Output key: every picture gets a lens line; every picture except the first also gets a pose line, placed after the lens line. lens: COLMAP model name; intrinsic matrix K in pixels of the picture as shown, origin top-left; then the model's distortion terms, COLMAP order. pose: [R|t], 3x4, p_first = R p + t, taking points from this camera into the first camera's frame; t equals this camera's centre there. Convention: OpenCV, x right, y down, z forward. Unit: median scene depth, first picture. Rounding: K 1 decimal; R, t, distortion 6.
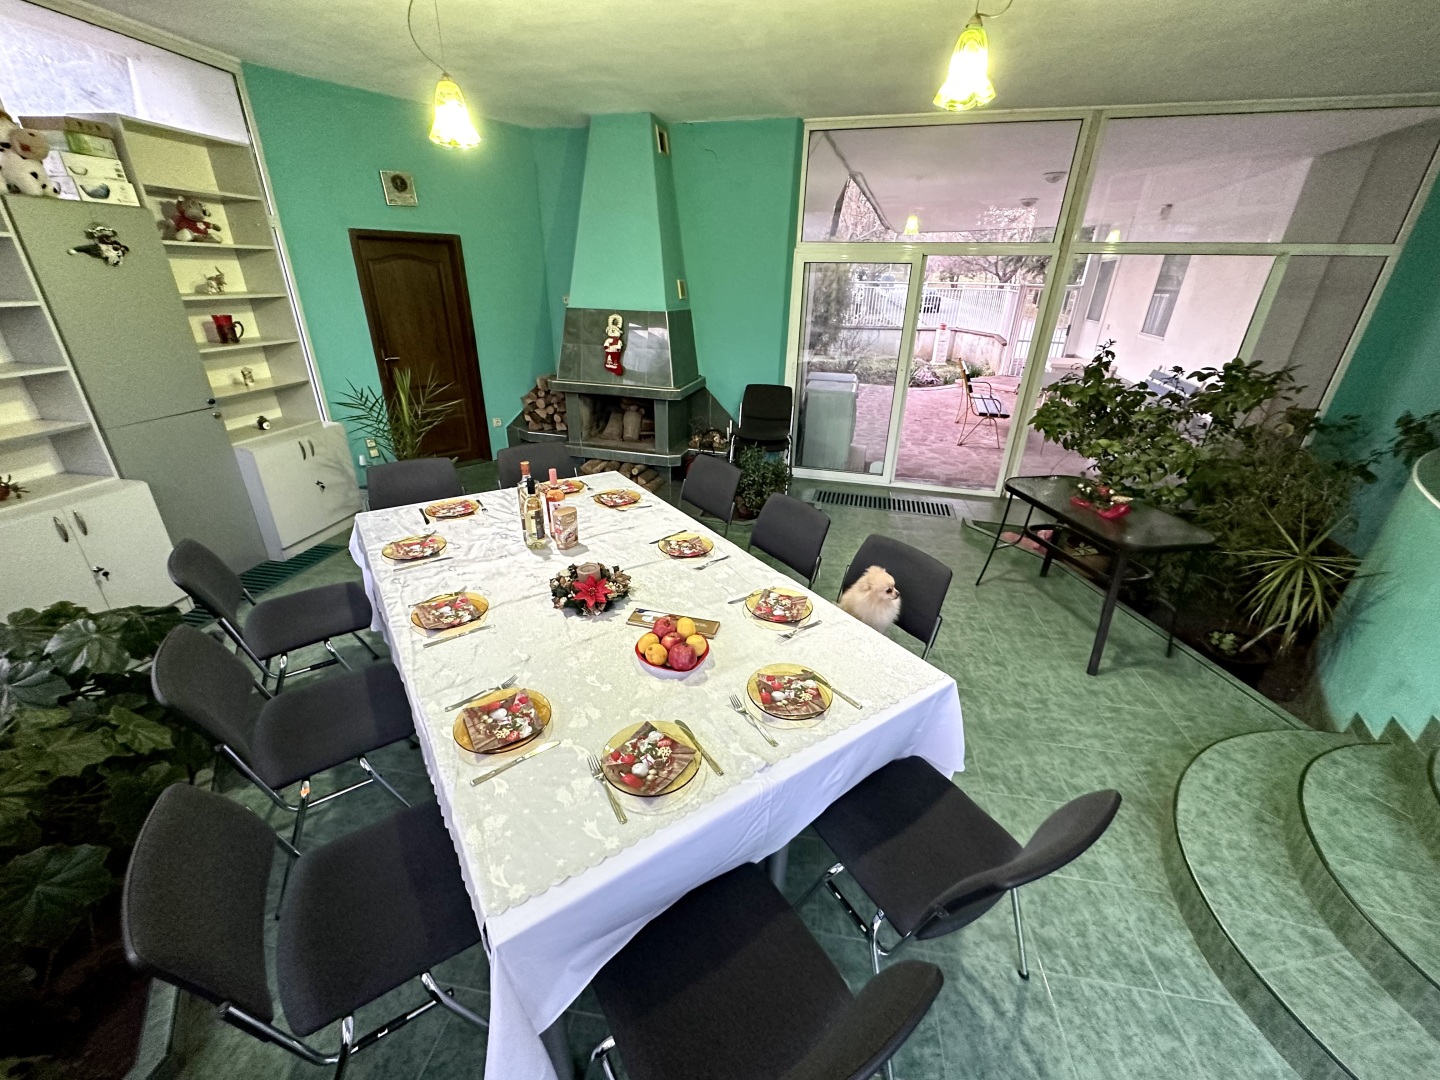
lens RADIAL K [[576.8, 0, 716.7], [0, 576.8, 546.0], [0, 0, 1]] dist [0.008949, 0.001419]
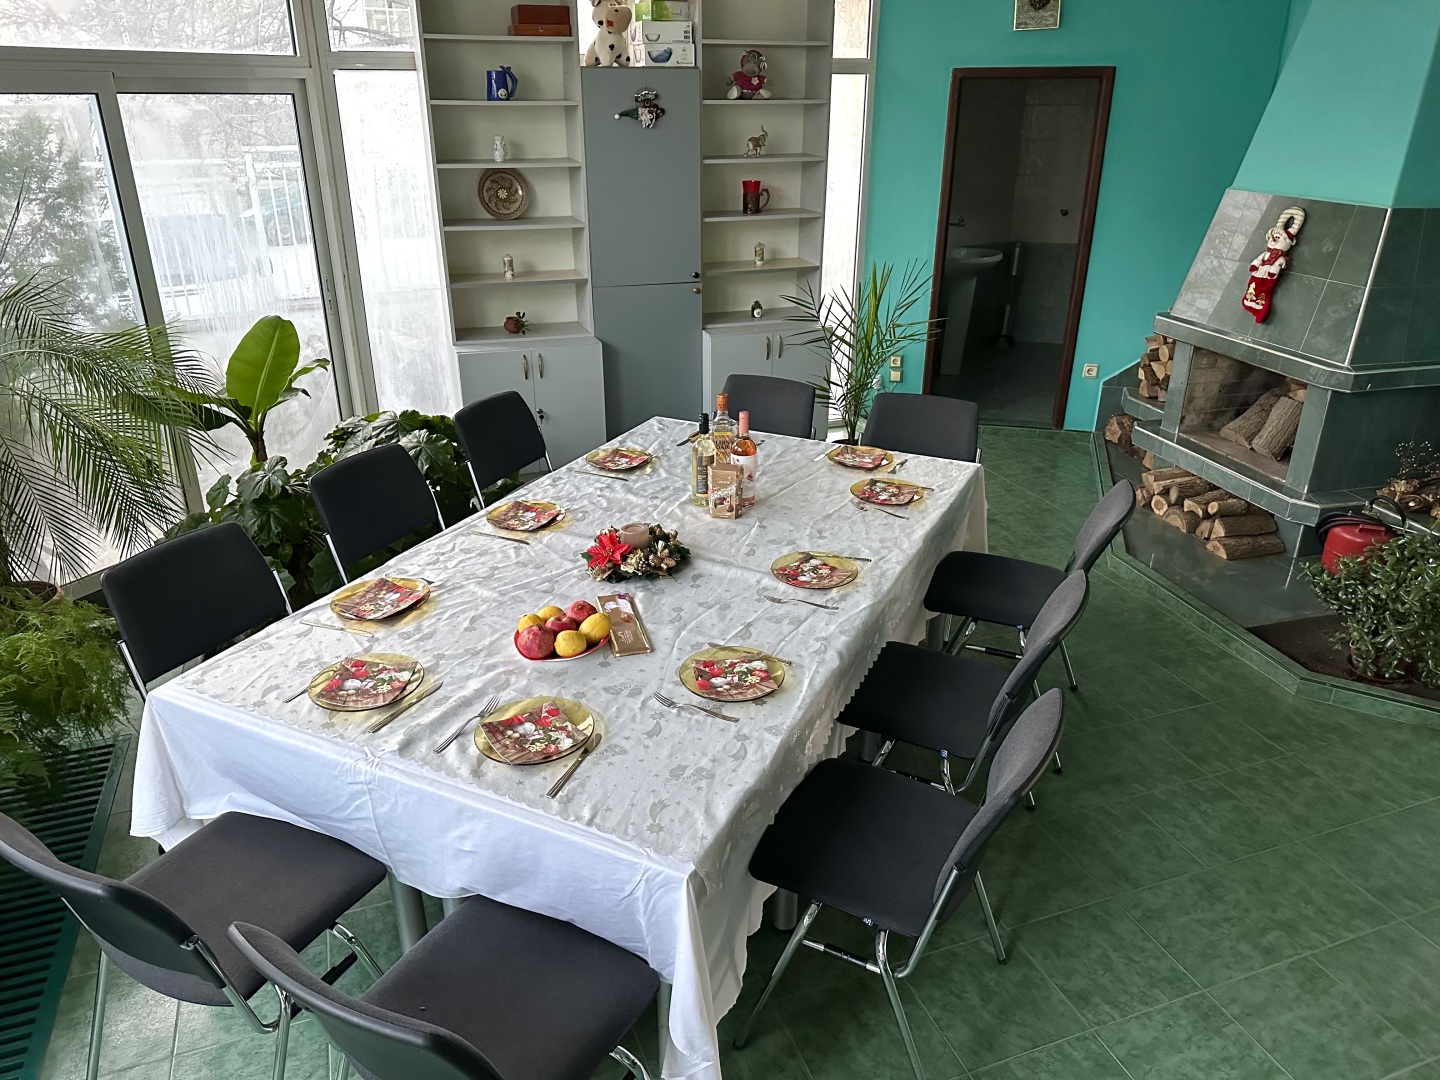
lens RADIAL K [[1029.5, 0, 718.0], [0, 1029.5, 537.5], [0, 0, 1]] dist [0.077898, -0.039396]
pose [[0.511539, 0.323106, -0.796198, 0.836092], [-0.363656, 0.920940, 0.140087, -0.164283], [0.778513, 0.217882, 0.588596, 0.253682]]
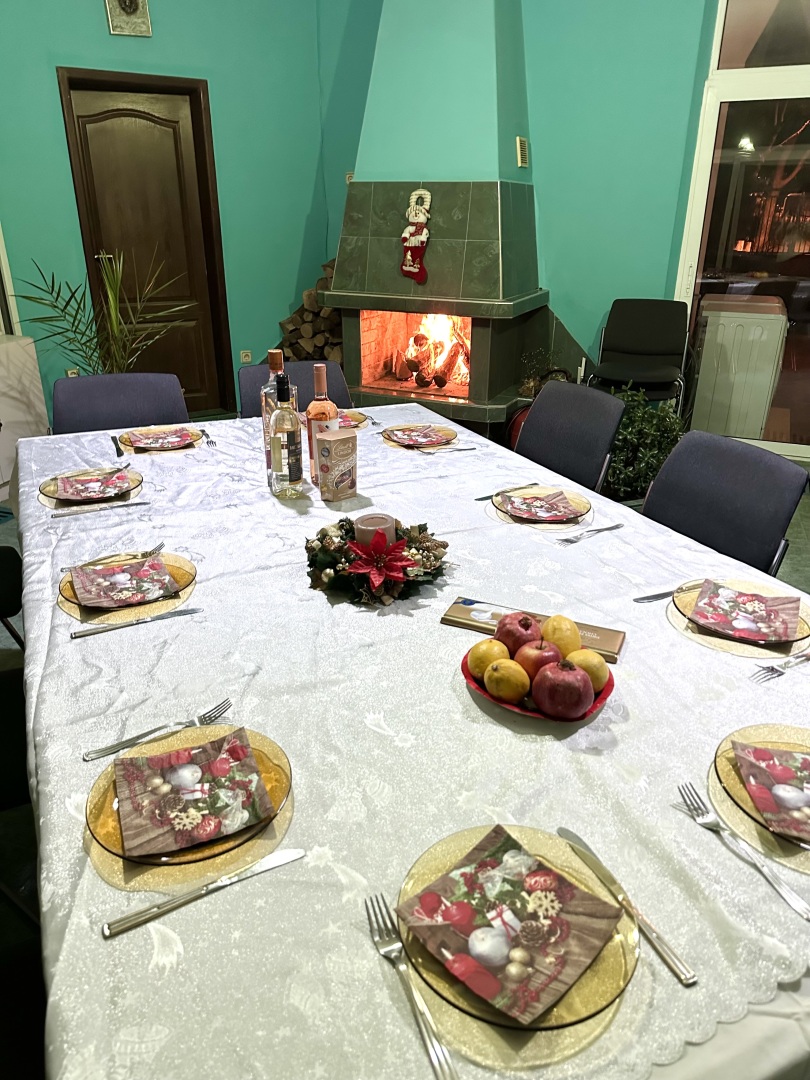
lens RADIAL K [[772.1, 0, 404.2], [0, 772.1, 539.7], [0, 0, 1]] dist [0.077898, -0.039396]
pose [[0.986283, 0.046085, -0.158500, -0.068146], [-0.051499, 0.998216, -0.030222, 0.068359], [0.156825, 0.037970, 0.986896, 0.248147]]
